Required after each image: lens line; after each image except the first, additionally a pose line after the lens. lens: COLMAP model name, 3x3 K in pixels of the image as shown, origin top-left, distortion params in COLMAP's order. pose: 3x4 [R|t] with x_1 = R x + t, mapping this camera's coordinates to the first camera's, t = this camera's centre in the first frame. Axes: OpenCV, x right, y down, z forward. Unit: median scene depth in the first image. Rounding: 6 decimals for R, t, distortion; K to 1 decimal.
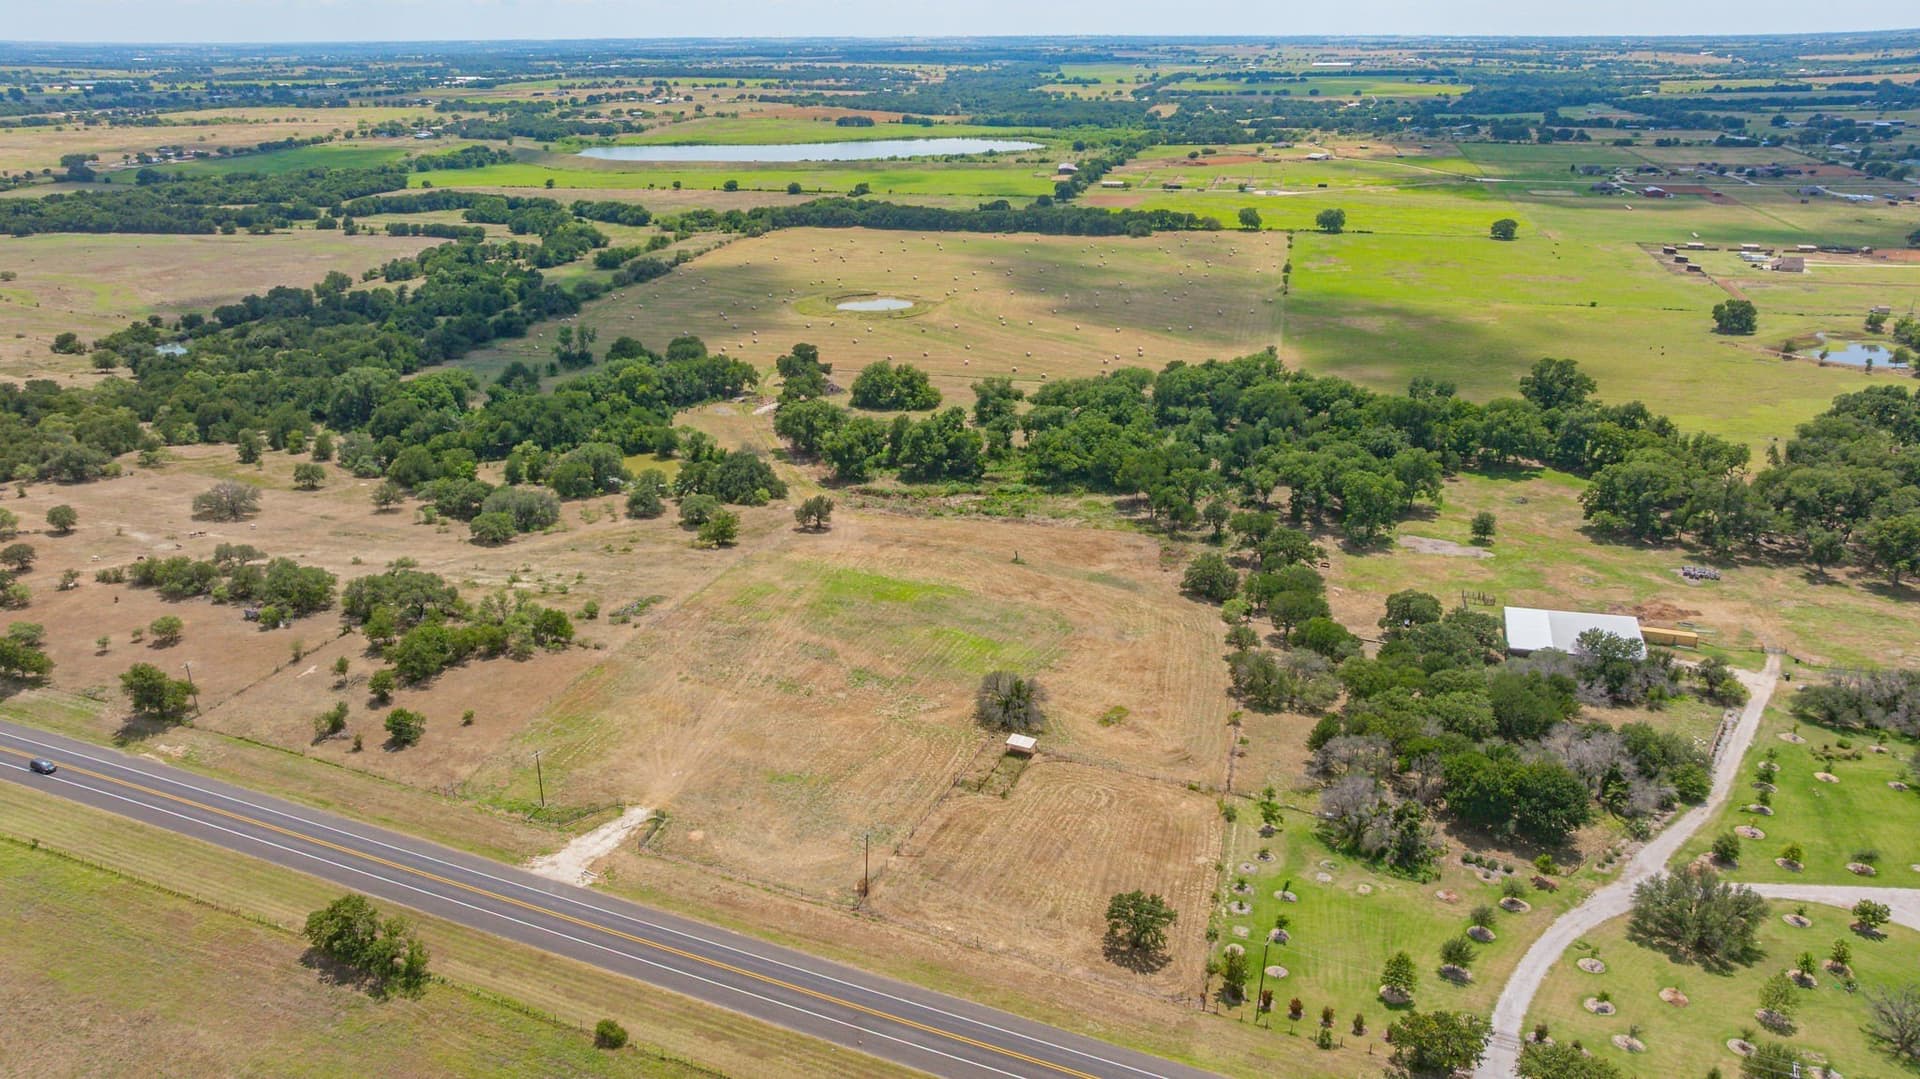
lens RADIAL K [[1346.3, 0, 960.0], [0, 1346.3, 539.5], [0, 0, 1]] dist [-0.036187, 0.023262]
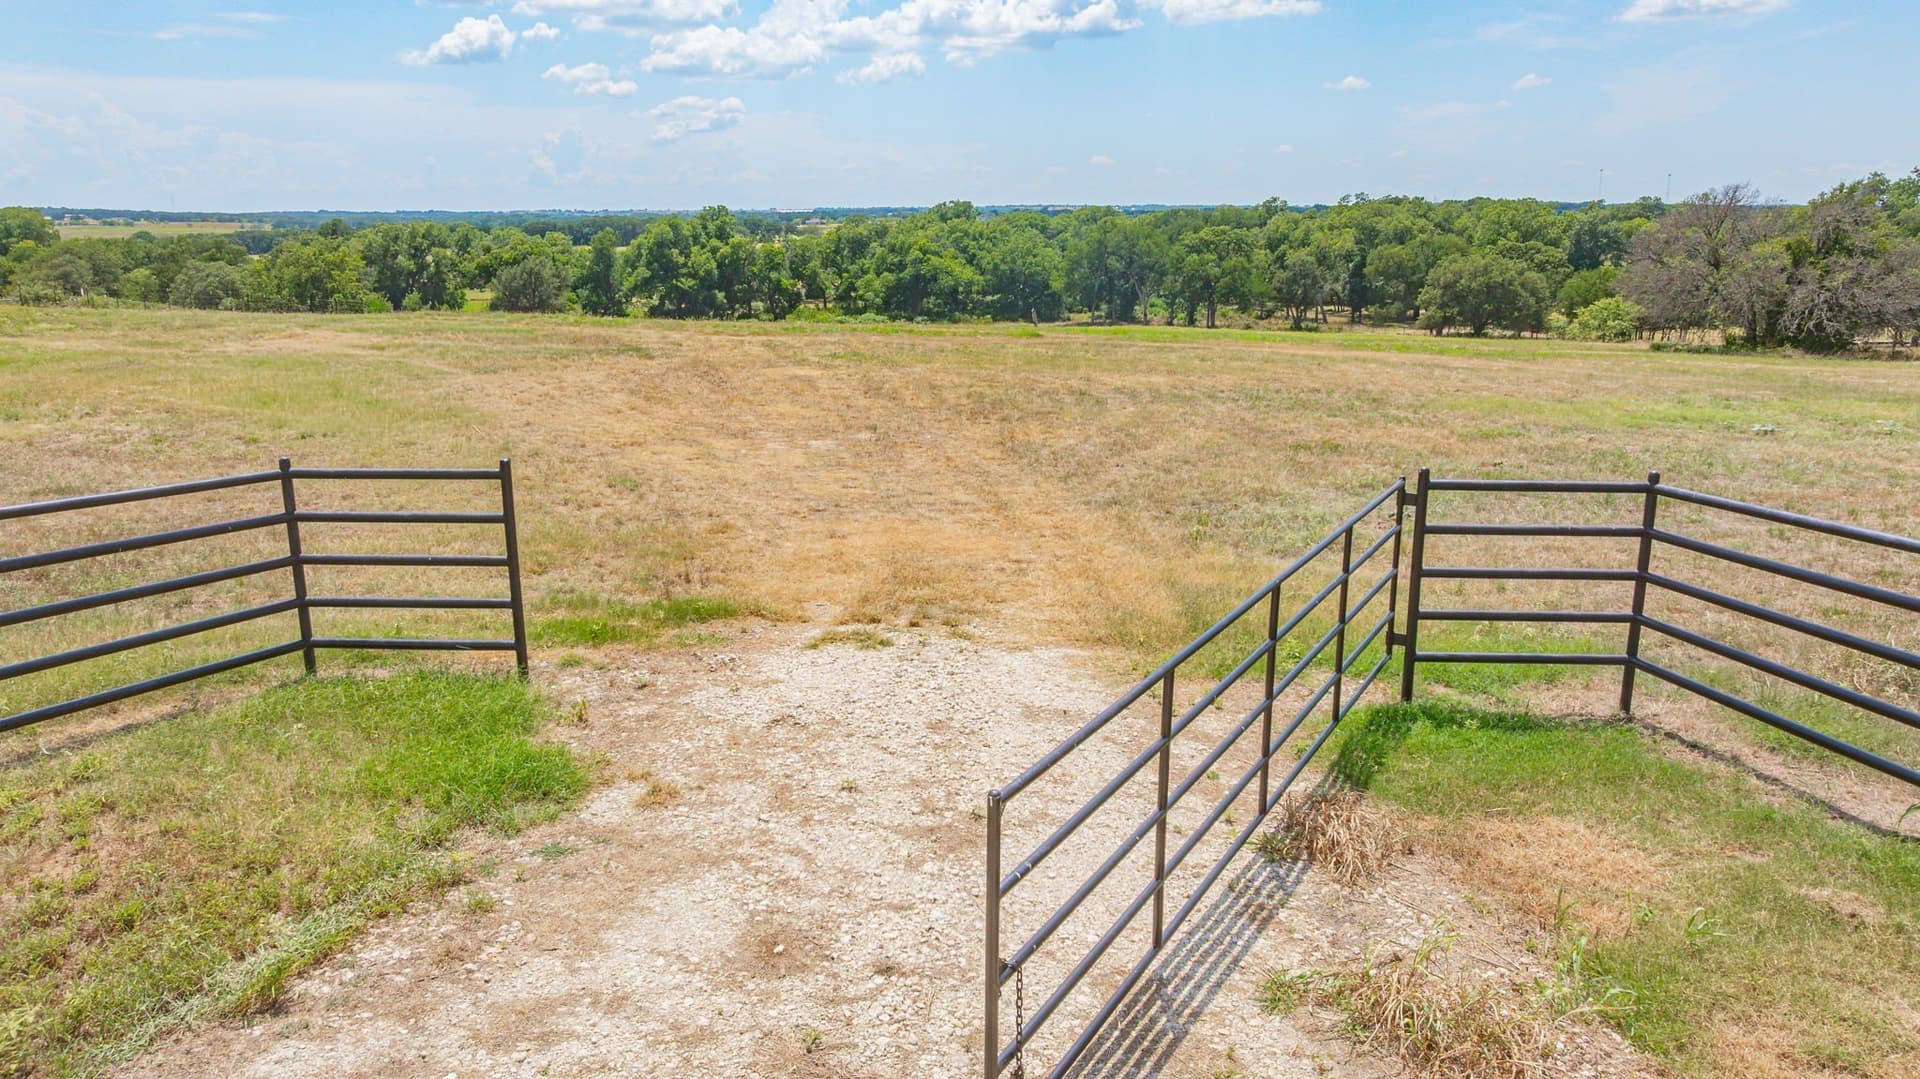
lens RADIAL K [[1346.3, 0, 960.0], [0, 1346.3, 539.5], [0, 0, 1]] dist [-0.036187, 0.023262]
pose [[0.922530, -0.089520, 0.375398, -0.128078], [0.137177, 0.985265, -0.102156, 0.103538], [-0.360722, 0.145738, 0.921217, 0.497618]]
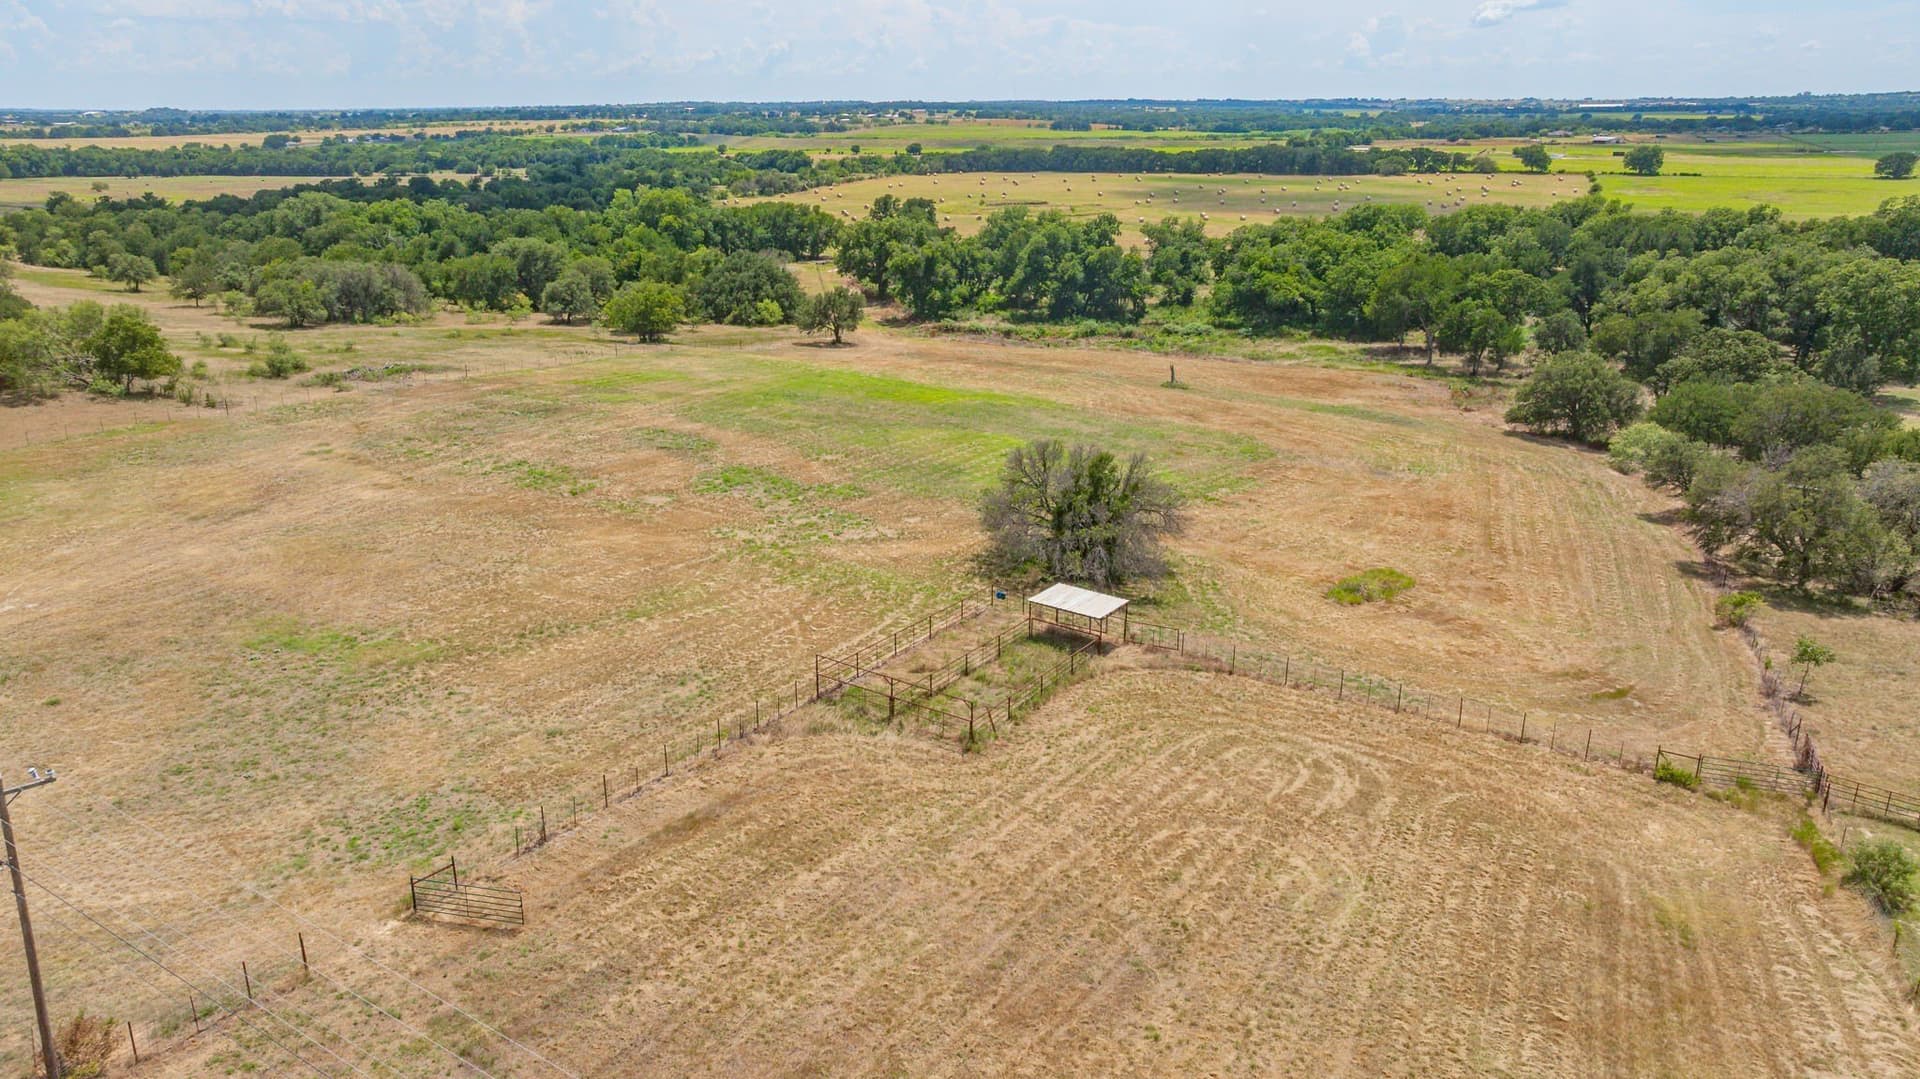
lens RADIAL K [[1346.0, 0, 960.0], [0, 1346.0, 539.5], [0, 0, 1]] dist [-0.018712, -0.034074]
pose [[0.985926, 0.052505, -0.158726, 0.038455], [-0.060217, 0.997208, -0.044168, 0.085976], [0.155963, 0.053104, 0.986334, 0.386230]]
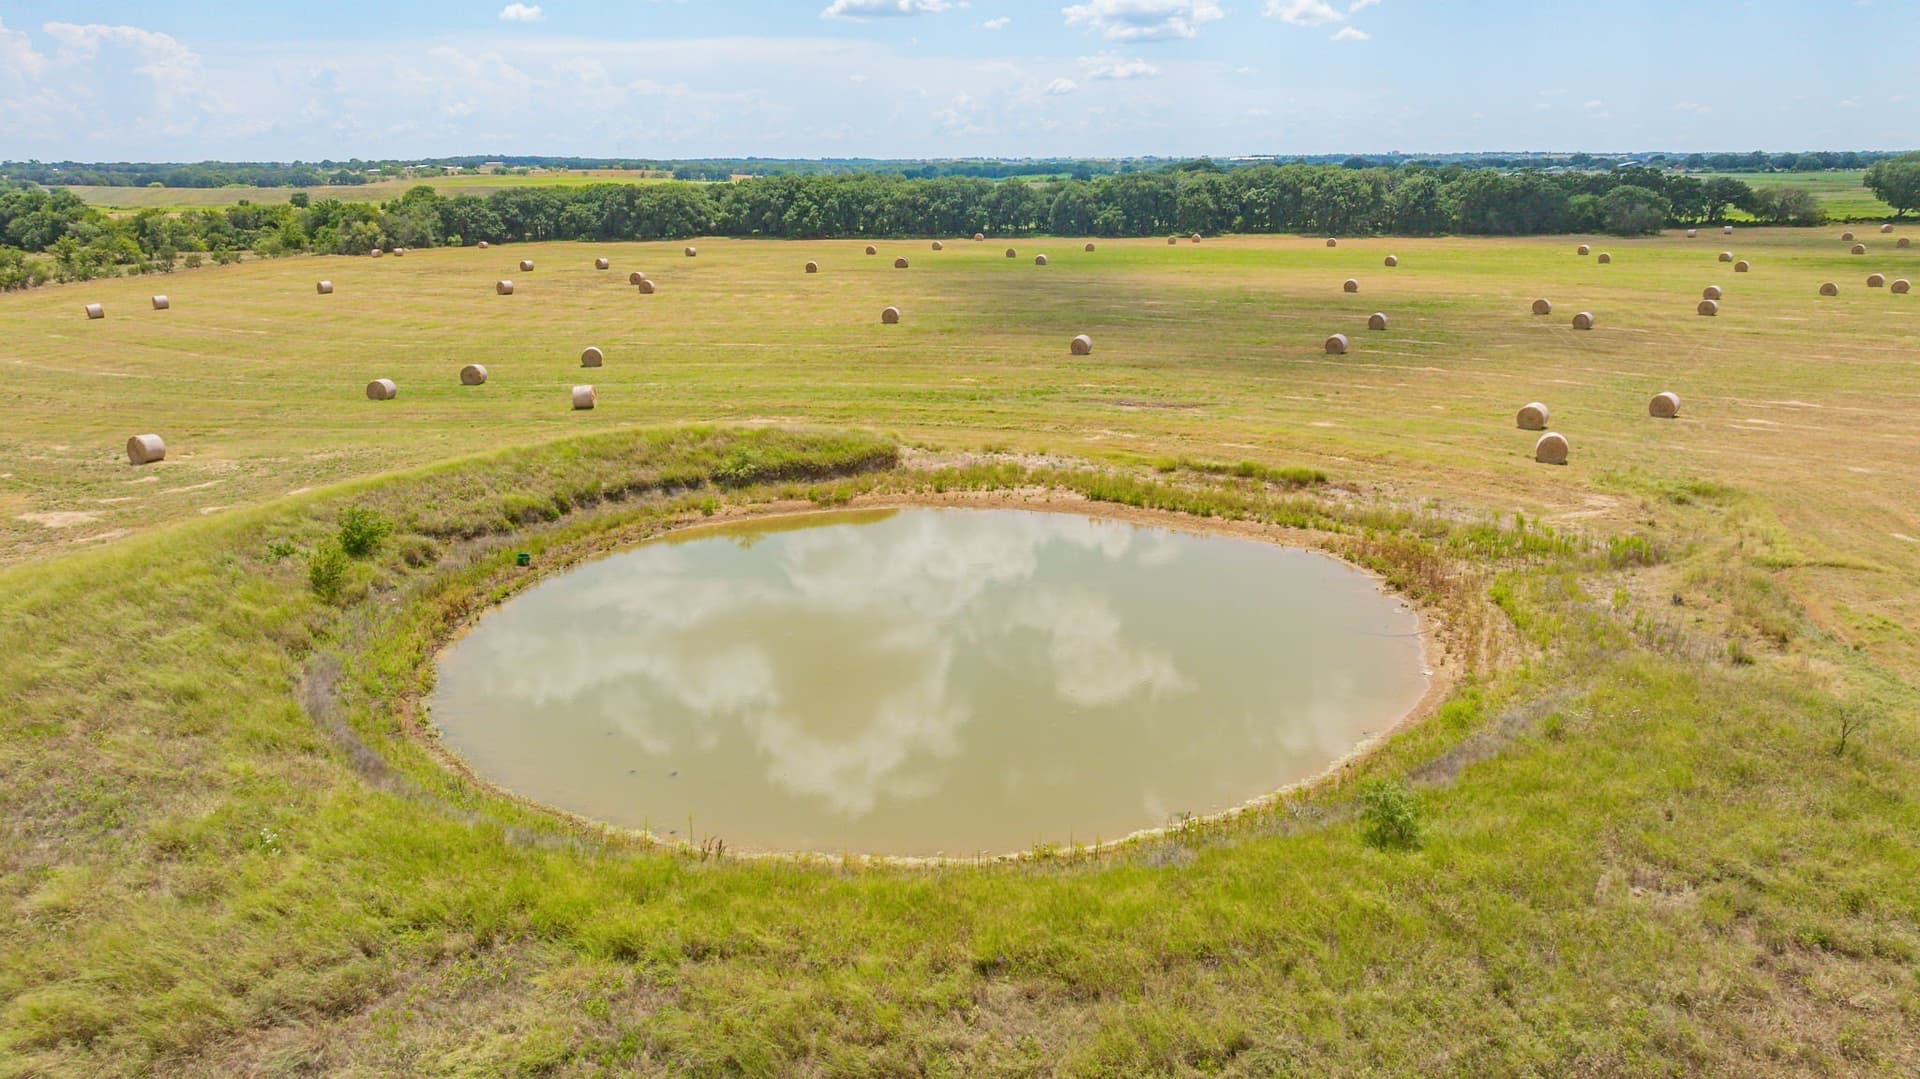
lens RADIAL K [[1334.2, 0, 954.3], [0, 1334.2, 568.8], [0, 0, 1]] dist [-0.041764, 0.047858]
pose [[0.994315, -0.030010, 0.102157, -0.117214], [0.037273, 0.996854, -0.069944, -0.282514], [-0.099737, 0.073354, 0.992306, 1.514081]]
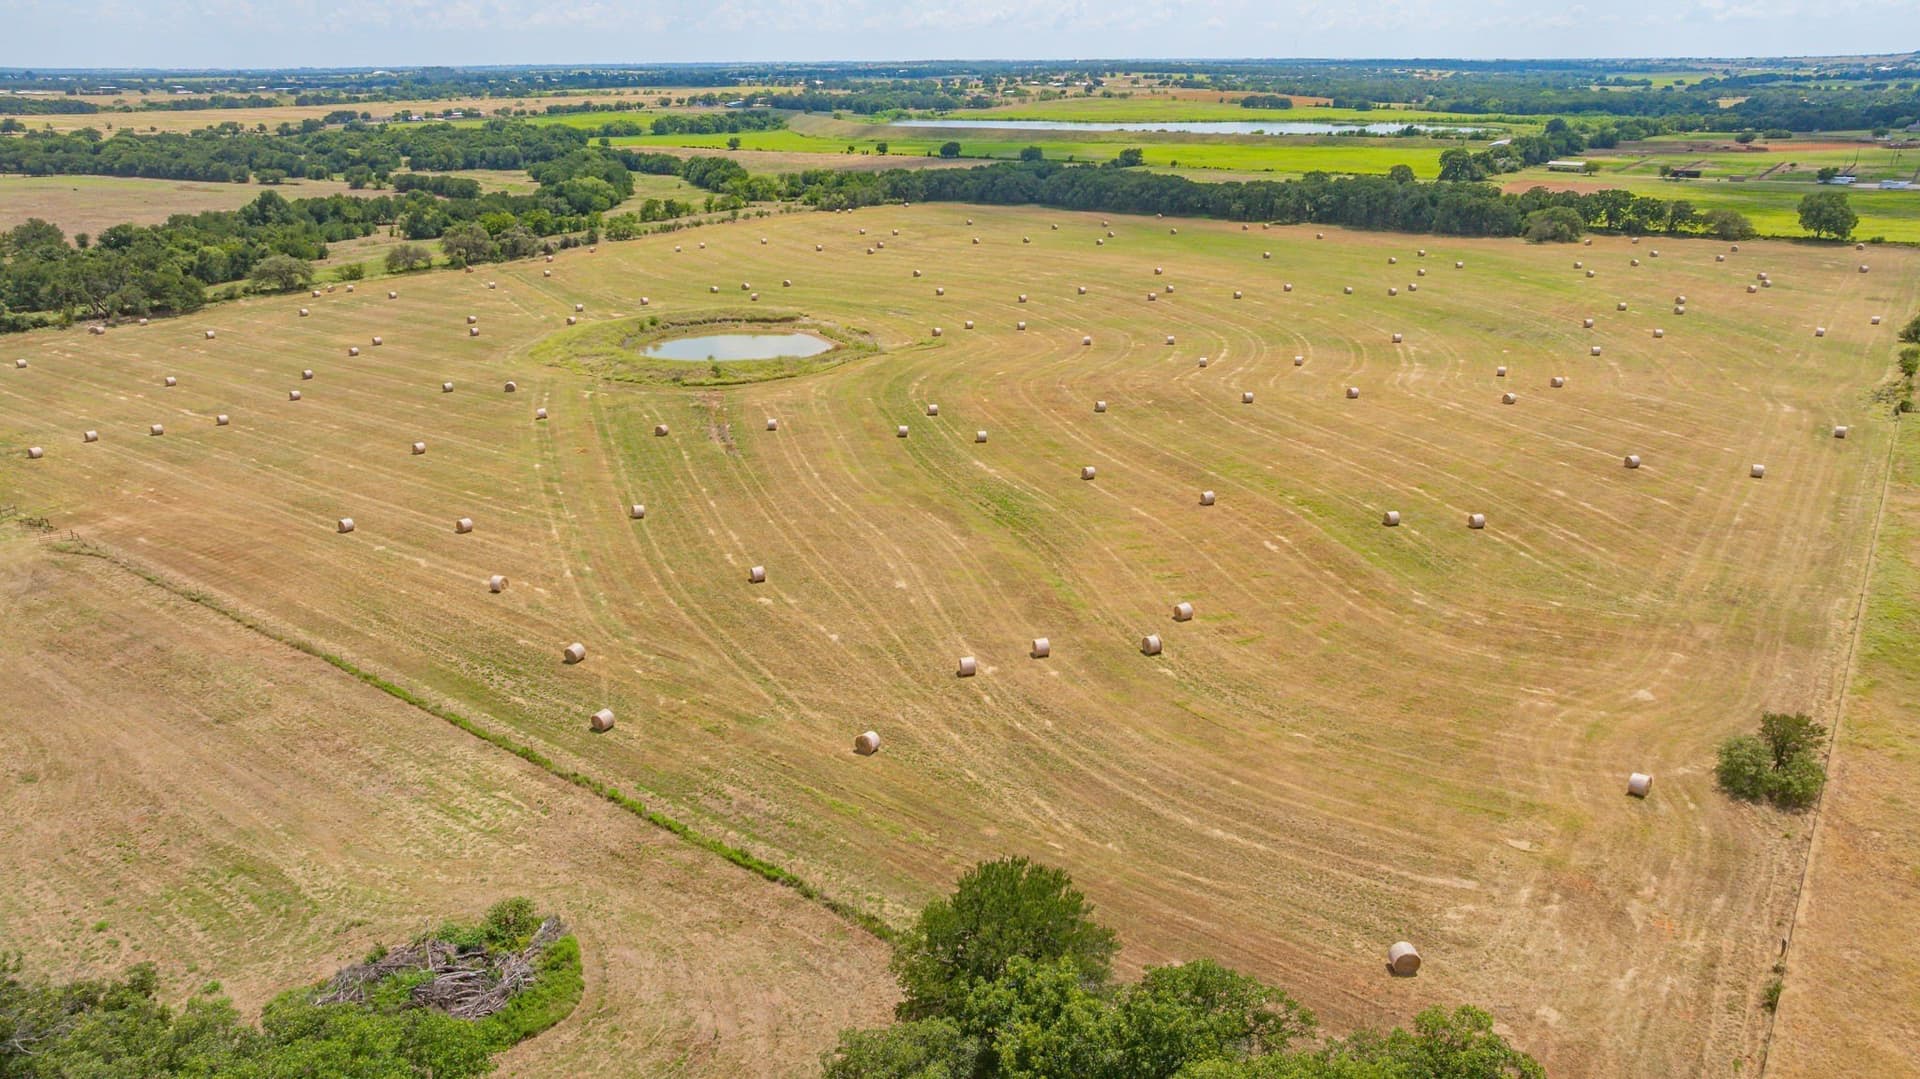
lens RADIAL K [[1346.3, 0, 960.0], [0, 1346.3, 539.5], [0, 0, 1]] dist [-0.036187, 0.023262]
pose [[0.929107, 0.125438, -0.347887, 0.248118], [-0.131590, 0.991286, 0.005989, -0.208804], [0.345606, 0.040214, 0.937517, 1.048339]]
